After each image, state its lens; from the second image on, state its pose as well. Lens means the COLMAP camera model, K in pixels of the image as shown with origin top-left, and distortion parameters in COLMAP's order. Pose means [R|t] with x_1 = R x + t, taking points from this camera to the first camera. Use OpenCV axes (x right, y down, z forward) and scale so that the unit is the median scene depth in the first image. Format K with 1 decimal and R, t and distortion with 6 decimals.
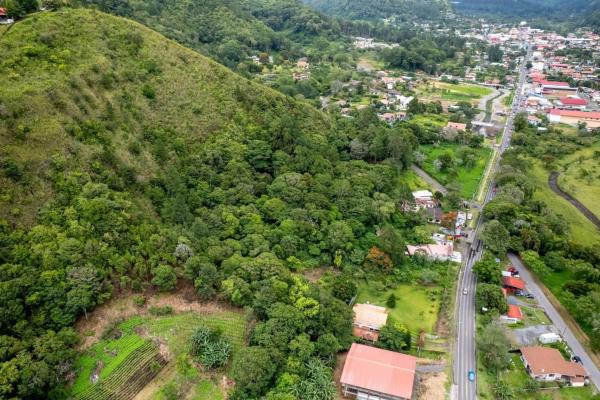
lens RADIAL K [[427.3, 0, 300.0], [0, 427.3, 225.4], [0, 0, 1]] dist [-0.082088, 0.071639]
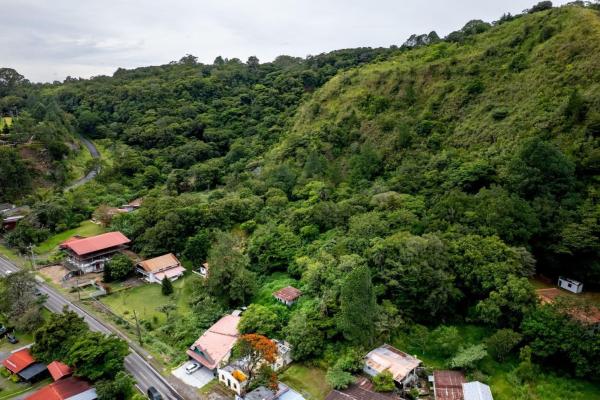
lens RADIAL K [[427.3, 0, 300.0], [0, 427.3, 225.4], [0, 0, 1]] dist [-0.082088, 0.071639]
pose [[-0.341828, 0.261964, -0.902512, 0.426808], [-0.429357, 0.810736, 0.397945, -0.181349], [0.835947, 0.523528, -0.164656, 0.656344]]
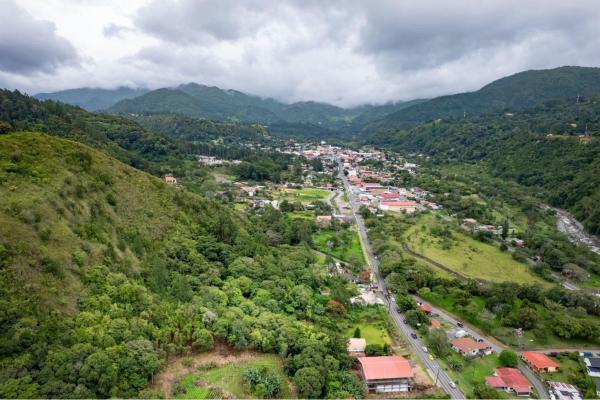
lens RADIAL K [[423.8, 0, 300.4], [0, 423.8, 225.1], [0, 0, 1]] dist [-0.080655, 0.071225]
pose [[0.912637, -0.080090, 0.400847, -0.233218], [0.179865, 0.959266, -0.217847, 0.054544], [-0.367072, 0.270914, 0.889867, -0.108878]]
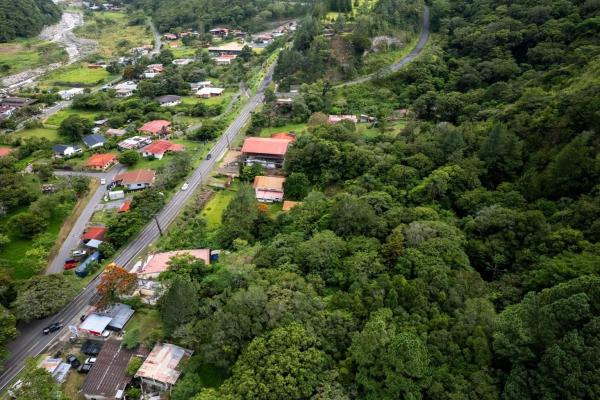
lens RADIAL K [[423.8, 0, 300.4], [0, 423.8, 225.1], [0, 0, 1]] dist [-0.080655, 0.071225]
pose [[-0.985184, 0.092131, -0.144649, 0.122950], [-0.082027, 0.487571, 0.869222, -0.337010], [0.150609, 0.868209, -0.472790, 0.775452]]
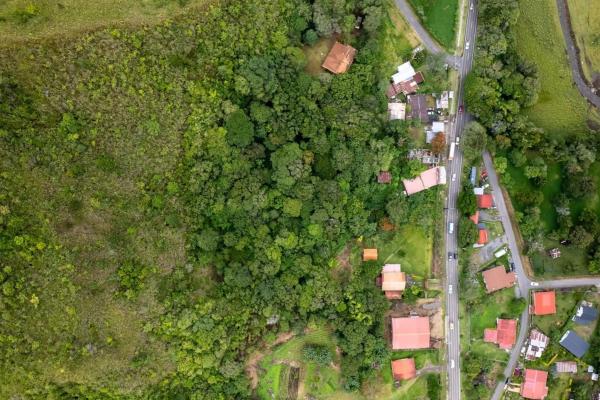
lens RADIAL K [[423.8, 0, 300.4], [0, 423.8, 225.1], [0, 0, 1]] dist [-0.080655, 0.071225]
pose [[0.936206, -0.351295, -0.010480, -0.029393], [0.169924, 0.426345, 0.888457, -0.605841], [-0.307642, -0.833560, 0.458841, 0.271431]]
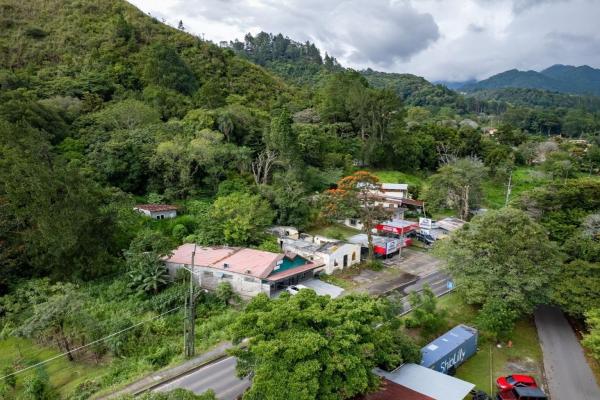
lens RADIAL K [[423.8, 0, 300.4], [0, 423.8, 225.1], [0, 0, 1]] dist [-0.080655, 0.071225]
pose [[0.931277, 0.089074, -0.353255, 0.273821], [-0.172776, 0.961654, -0.213004, 0.053619], [0.320736, 0.259399, 0.910956, 0.443751]]
